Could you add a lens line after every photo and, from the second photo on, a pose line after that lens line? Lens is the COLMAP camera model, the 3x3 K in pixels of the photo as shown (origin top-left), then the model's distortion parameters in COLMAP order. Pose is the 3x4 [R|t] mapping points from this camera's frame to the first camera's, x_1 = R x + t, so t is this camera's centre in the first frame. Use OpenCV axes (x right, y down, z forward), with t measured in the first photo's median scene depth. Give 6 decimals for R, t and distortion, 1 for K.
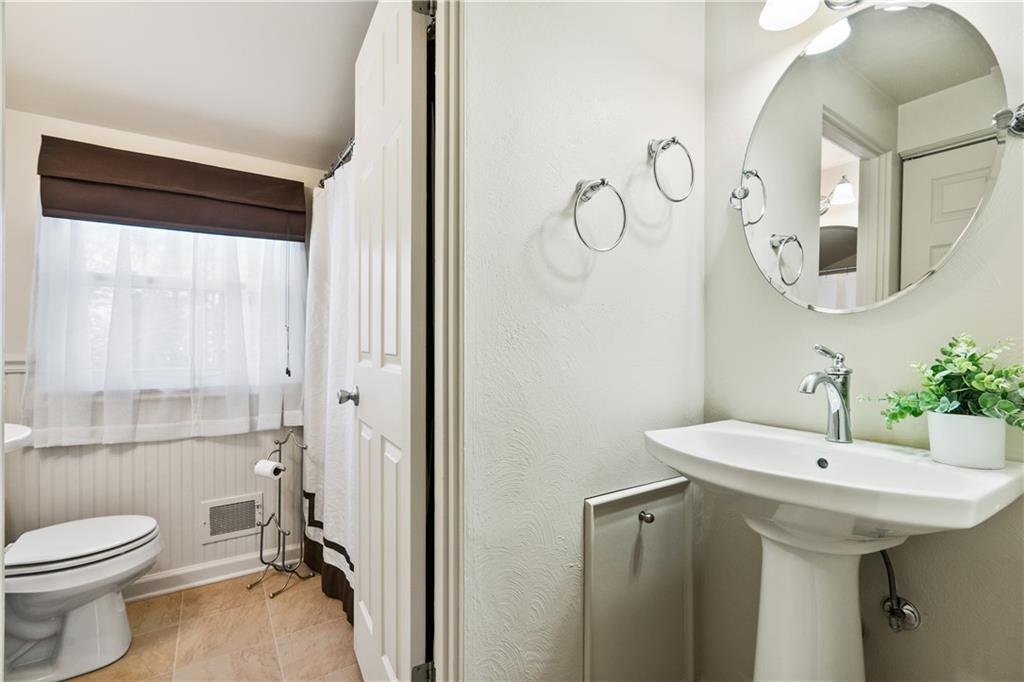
lens RADIAL K [[463.8, 0, 516.1], [0, 463.8, 341.9], [0, 0, 1]] dist [-0.009950, 0.005157]
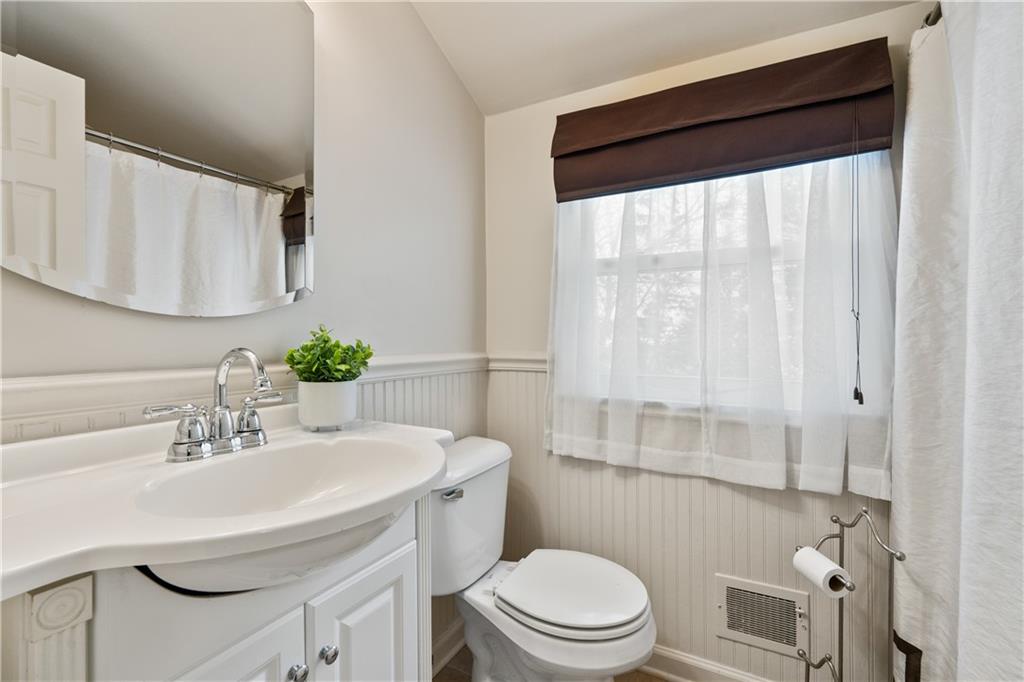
lens RADIAL K [[463.8, 0, 509.9], [0, 463.8, 337.8], [0, 0, 1]] dist [-0.009950, 0.005157]
pose [[0.469492, -0.003866, -0.882928, -0.220803], [0.003120, 0.999991, -0.002720, -0.001658], [0.882931, -0.001478, 0.469500, 0.414614]]
